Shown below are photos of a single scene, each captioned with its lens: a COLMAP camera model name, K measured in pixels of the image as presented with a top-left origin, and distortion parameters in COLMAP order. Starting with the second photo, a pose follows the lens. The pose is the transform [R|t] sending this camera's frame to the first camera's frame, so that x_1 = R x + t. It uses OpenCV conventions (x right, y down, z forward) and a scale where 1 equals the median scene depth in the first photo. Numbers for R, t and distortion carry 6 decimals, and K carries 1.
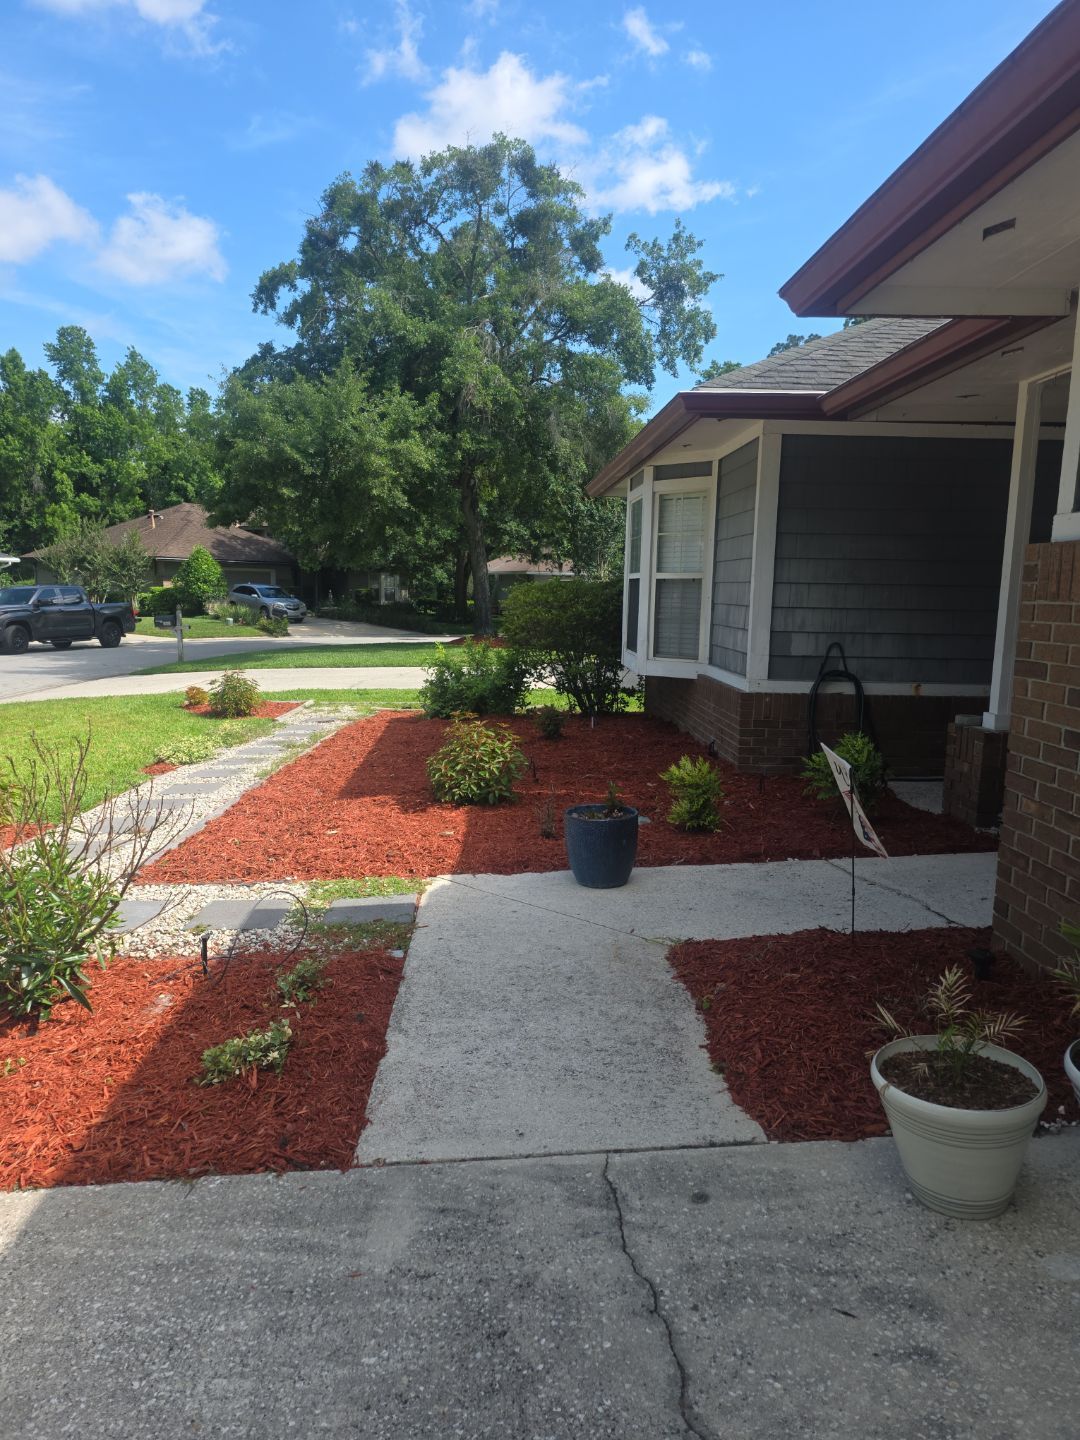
lens RADIAL K [[939.7, 0, 533.1], [0, 939.7, 736.8], [0, 0, 1]] dist [0.028270, -0.000326]
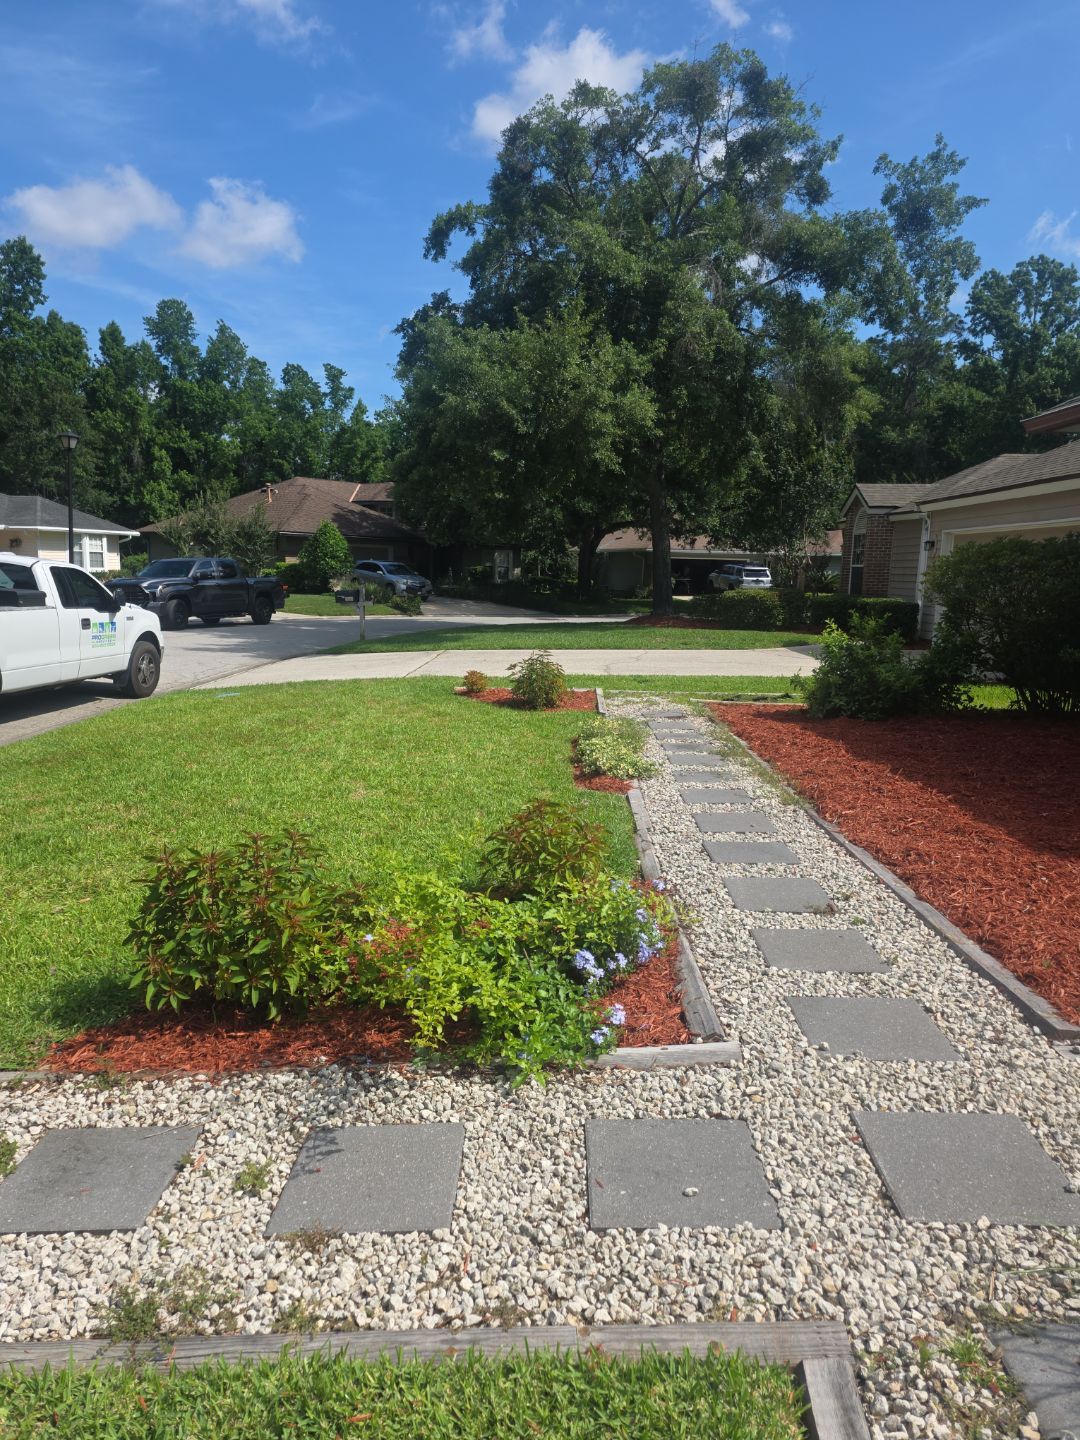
lens RADIAL K [[940.8, 0, 543.4], [0, 940.8, 730.5], [0, 0, 1]] dist [0.081652, -0.062993]
pose [[0.998142, 0.016333, -0.058709, -0.135050], [-0.015614, 0.999798, 0.012684, -0.005923], [0.058904, -0.011744, 0.998195, 0.083216]]
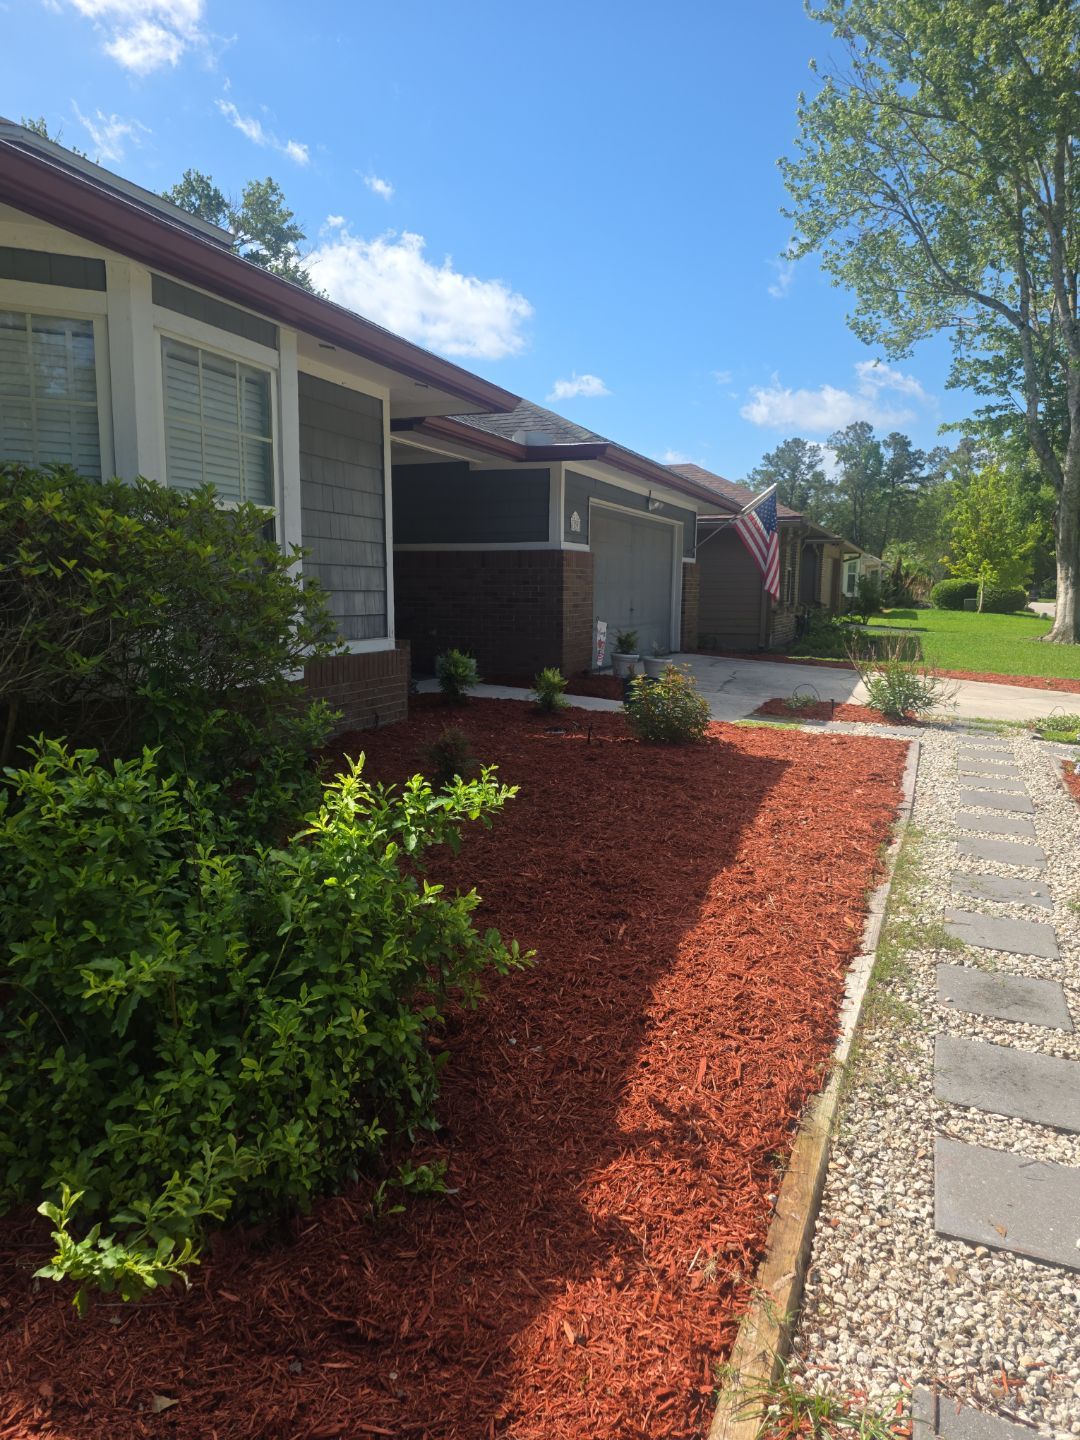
lens RADIAL K [[931.2, 0, 535.7], [0, 931.2, 712.8], [0, 0, 1]] dist [0.170440, -0.225335]
pose [[-0.905174, -0.075449, 0.418291, -0.099224], [0.047752, 0.959837, 0.276464, -0.072196], [-0.422350, 0.270223, -0.865217, 0.513281]]
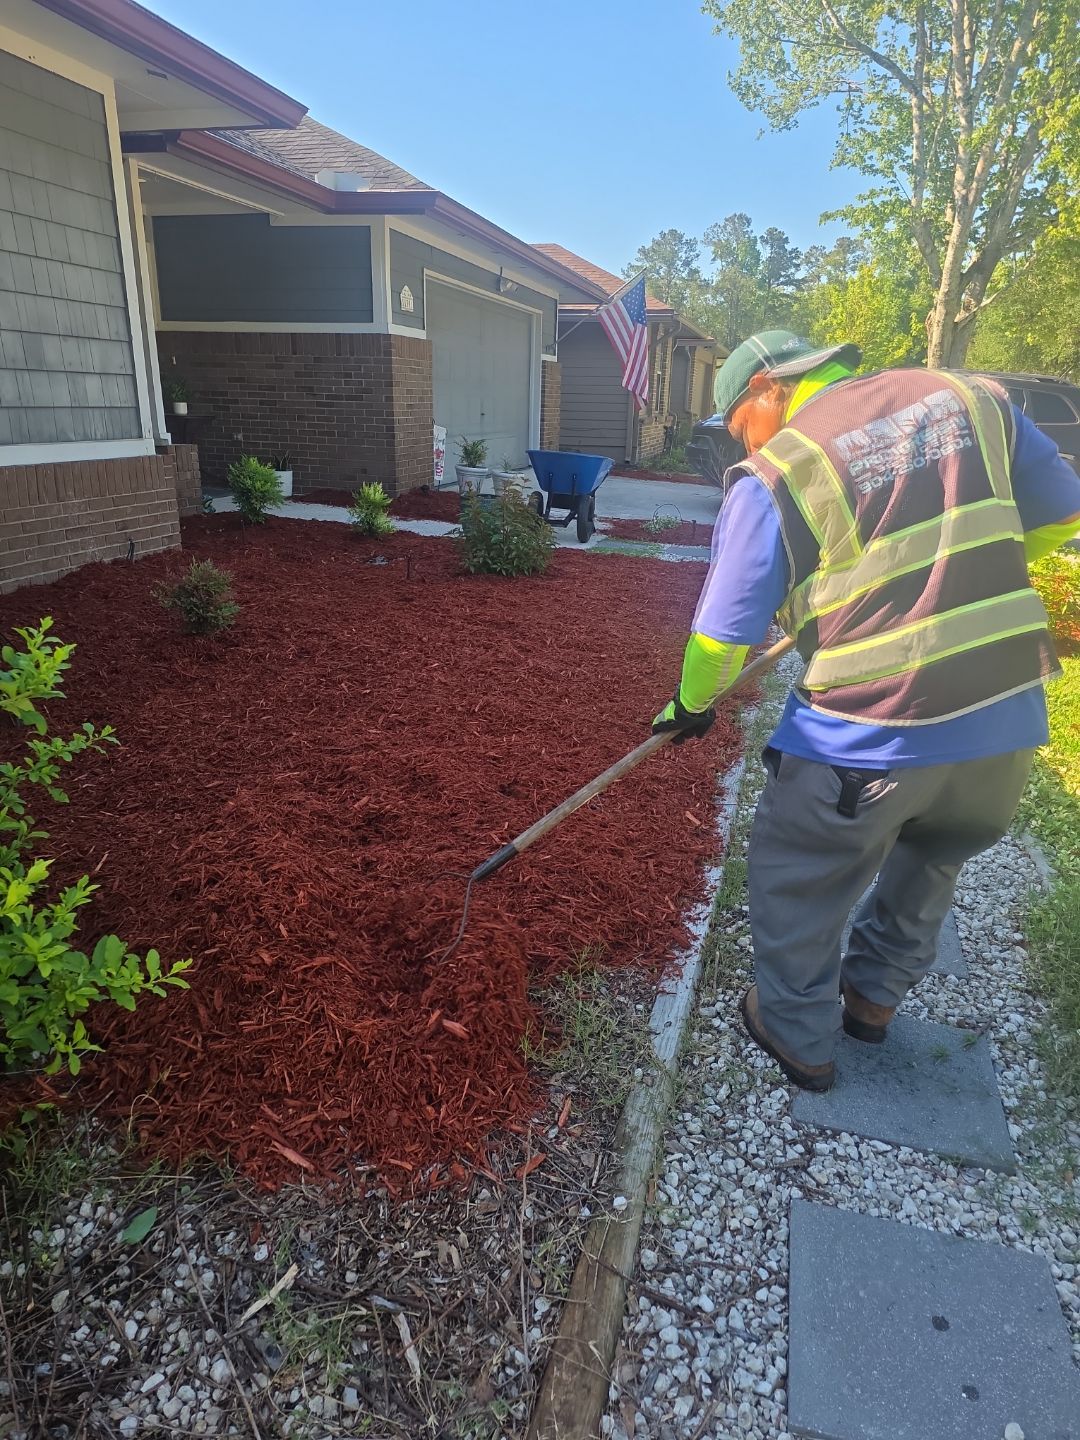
lens RADIAL K [[943.6, 0, 520.2], [0, 943.6, 713.8], [0, 0, 1]] dist [0.077767, -0.050992]
pose [[-0.948877, -0.133873, 0.285851, -0.094996], [0.012506, 0.888949, 0.457835, -0.062351], [-0.315399, 0.438003, -0.841829, 0.470599]]
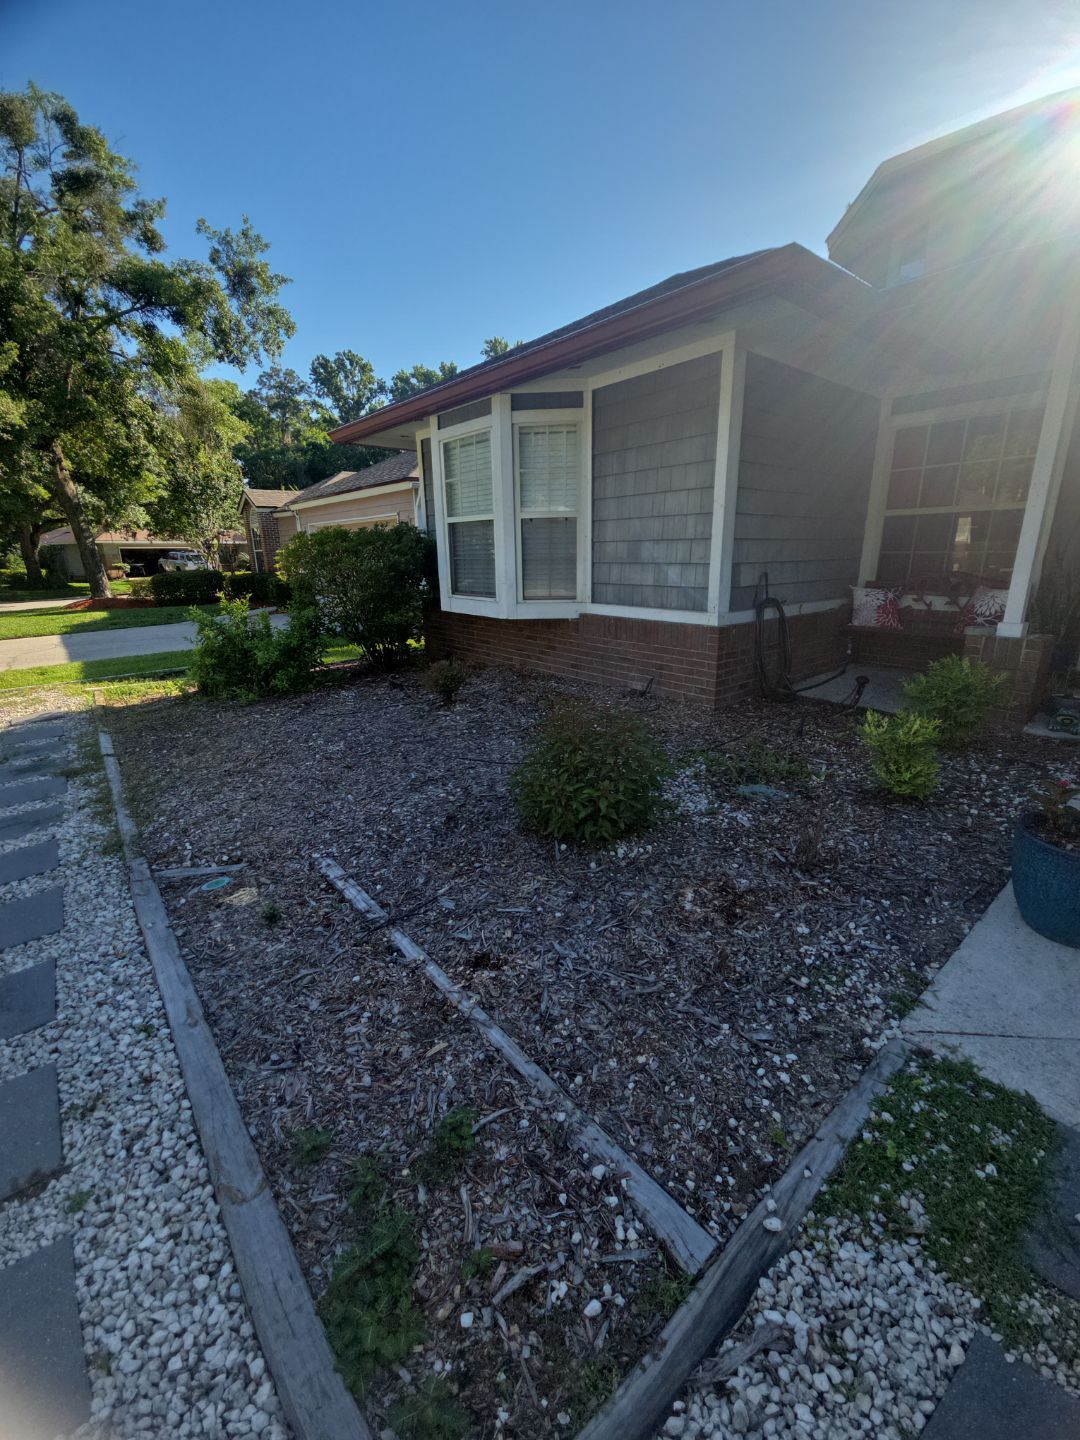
lens RADIAL K [[586.2, 0, 540.0], [0, 586.2, 722.1], [0, 0, 1]] dist [0.000426, 0.000050]
pose [[0.792919, -0.197036, 0.576590, -0.084043], [0.122593, 0.978511, 0.165794, -0.020756], [-0.596867, -0.060775, 0.800035, 0.168466]]
